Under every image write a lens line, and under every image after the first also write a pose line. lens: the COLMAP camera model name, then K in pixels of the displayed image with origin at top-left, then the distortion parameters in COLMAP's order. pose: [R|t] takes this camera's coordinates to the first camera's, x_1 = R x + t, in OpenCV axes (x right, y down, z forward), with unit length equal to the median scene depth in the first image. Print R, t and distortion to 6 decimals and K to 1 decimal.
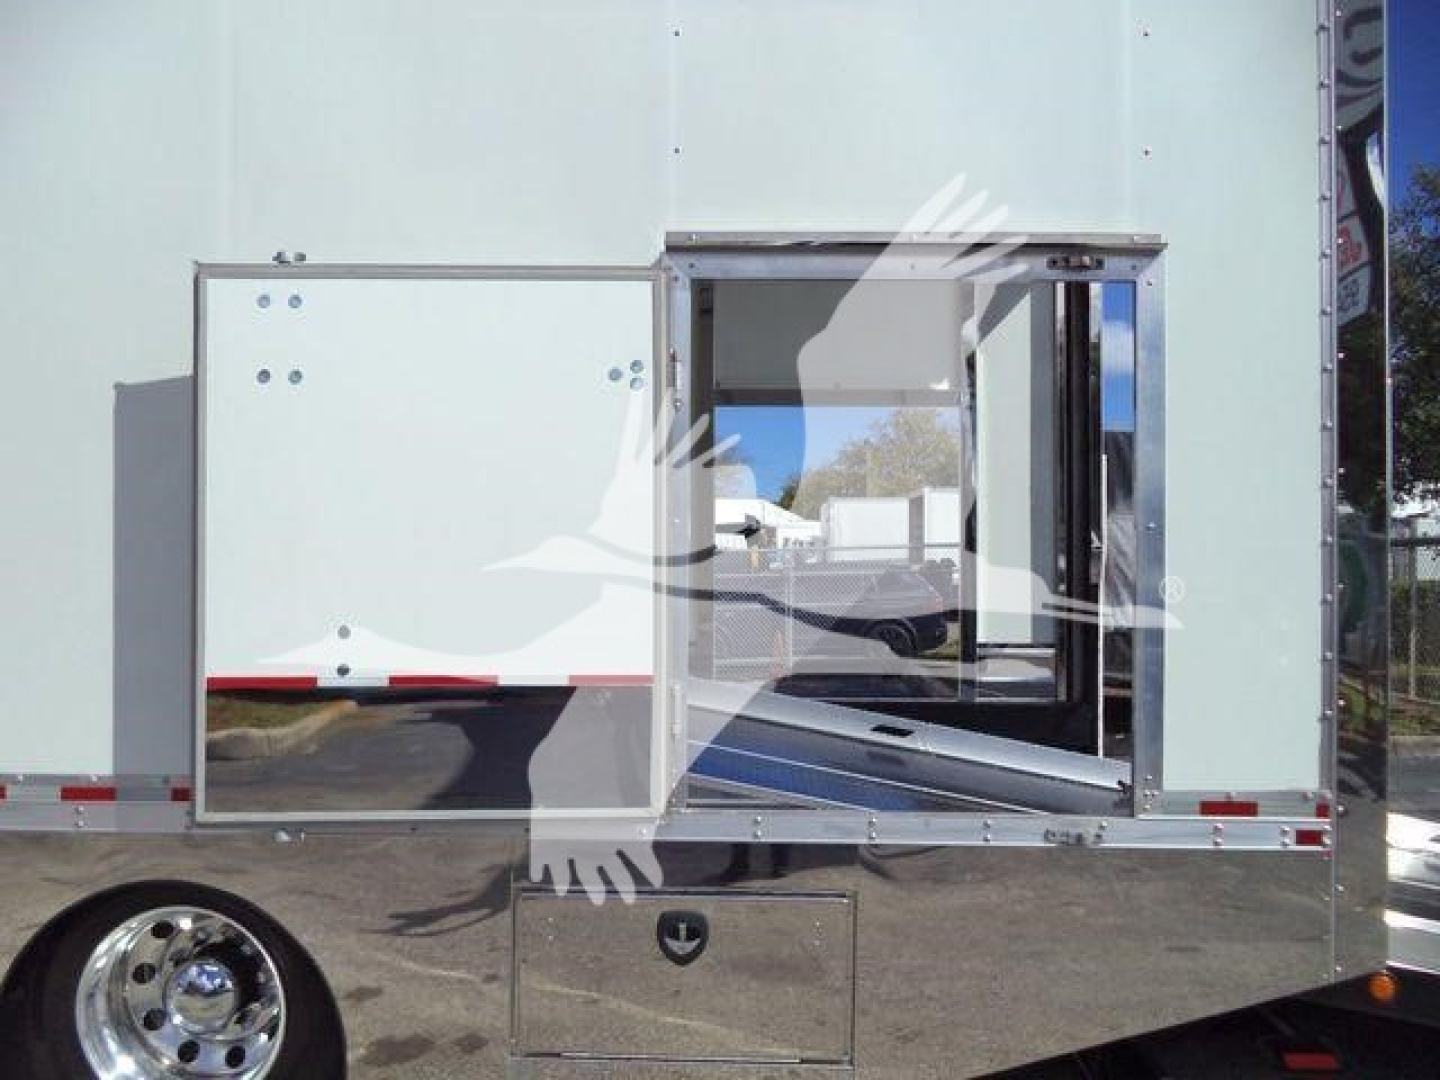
lens RADIAL K [[1180.6, 0, 700.9], [0, 1180.6, 546.3], [0, 0, 1]] dist [-0.006828, -0.095211]
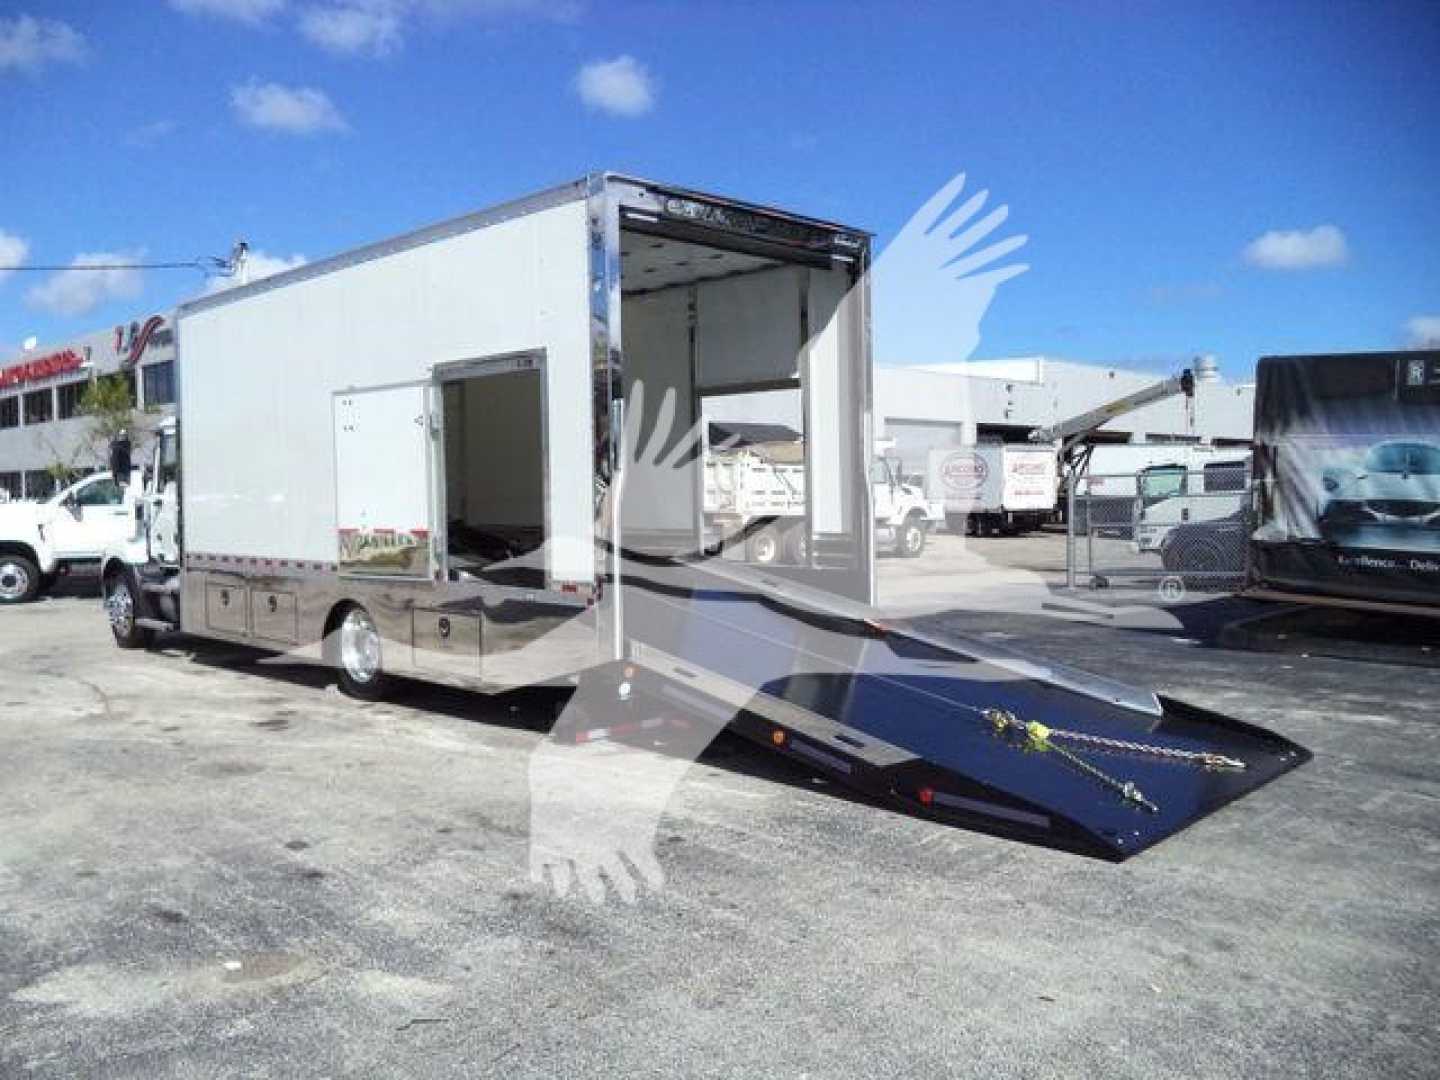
lens RADIAL K [[1156.4, 0, 722.5], [0, 1156.4, 523.2], [0, 0, 1]] dist [0.031492, -0.001808]
pose [[0.736018, 0.001078, -0.676961, 2.259173], [0.026094, 0.999210, 0.029962, 0.031643], [0.676458, -0.039717, 0.735409, -0.511546]]
